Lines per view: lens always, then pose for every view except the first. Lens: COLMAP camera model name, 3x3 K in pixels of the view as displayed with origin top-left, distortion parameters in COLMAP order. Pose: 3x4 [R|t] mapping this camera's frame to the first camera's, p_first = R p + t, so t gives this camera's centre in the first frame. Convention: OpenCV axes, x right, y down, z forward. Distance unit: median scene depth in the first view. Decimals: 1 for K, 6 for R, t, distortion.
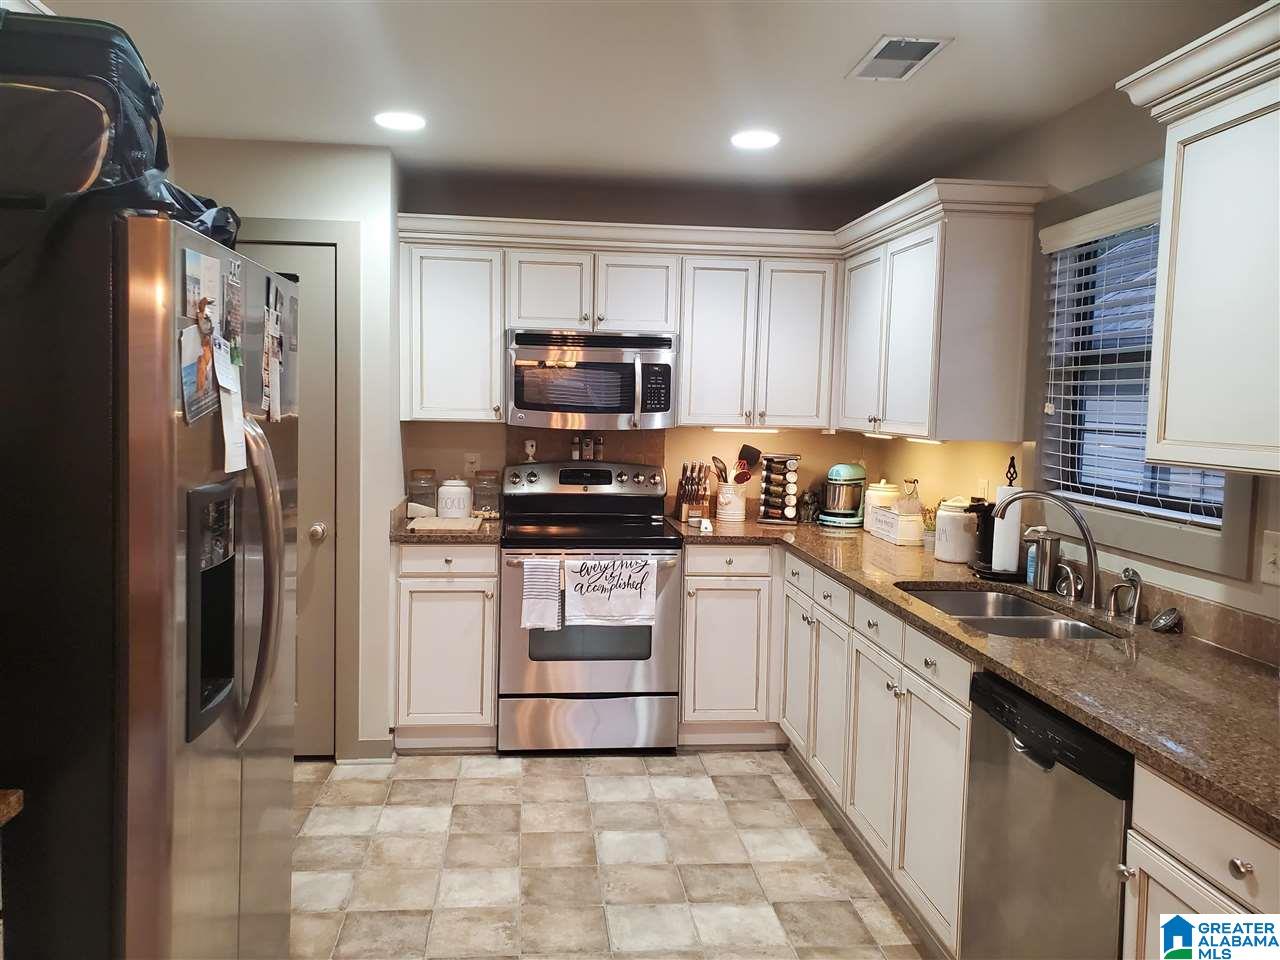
lens RADIAL K [[1052.1, 0, 640.0], [0, 1052.1, 480.0], [0, 0, 1]] dist [0.045212, -0.059340]
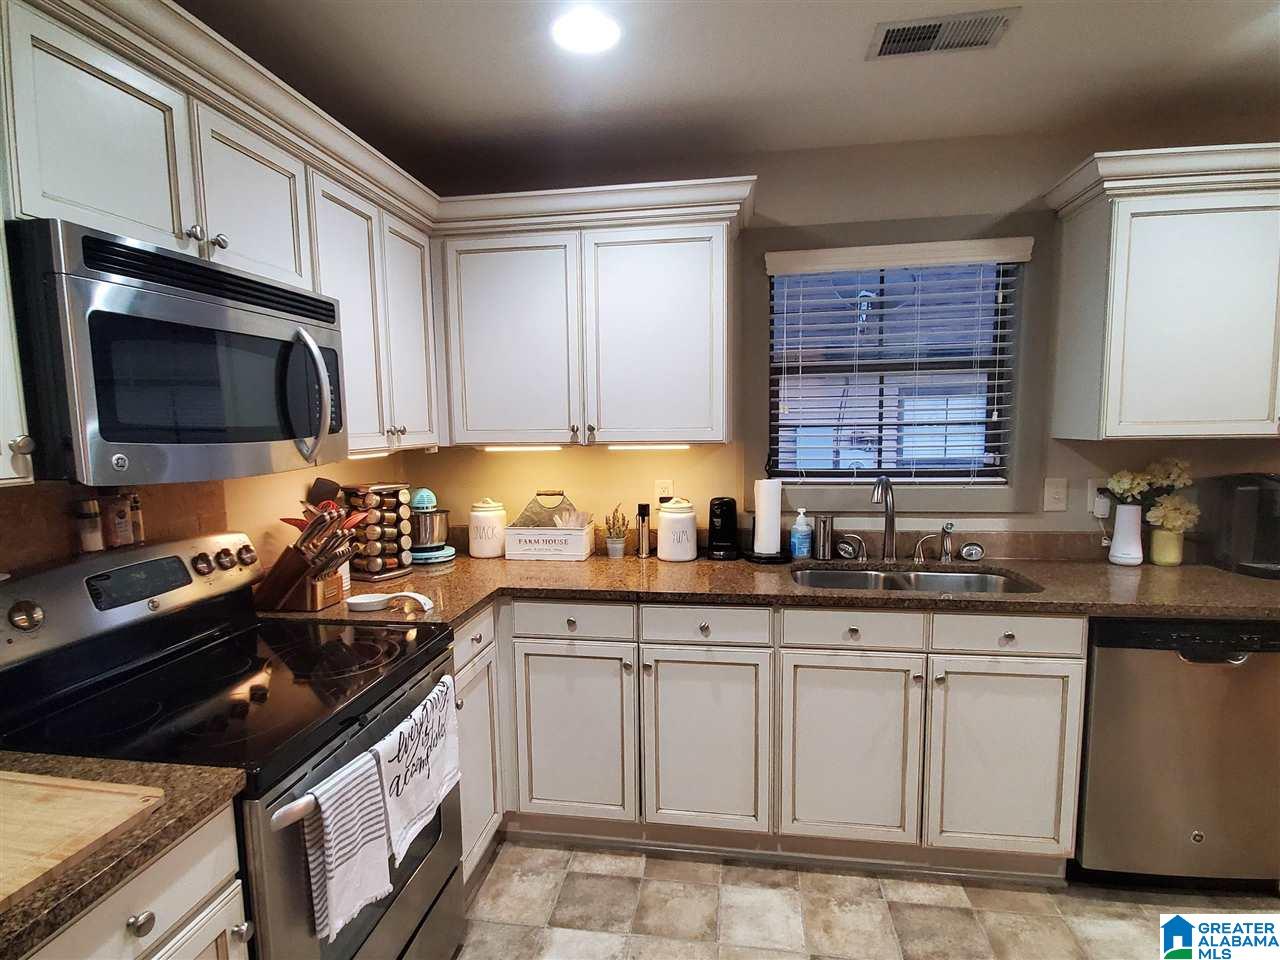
lens RADIAL K [[684.5, 0, 636.2], [0, 684.5, 500.8], [0, 0, 1]] dist [-0.000919, 0.000193]
pose [[0.244544, -0.142469, 0.959115, -0.347630], [0.096474, 0.987814, 0.122134, -0.066204], [-0.964827, 0.062662, 0.255308, 0.840577]]
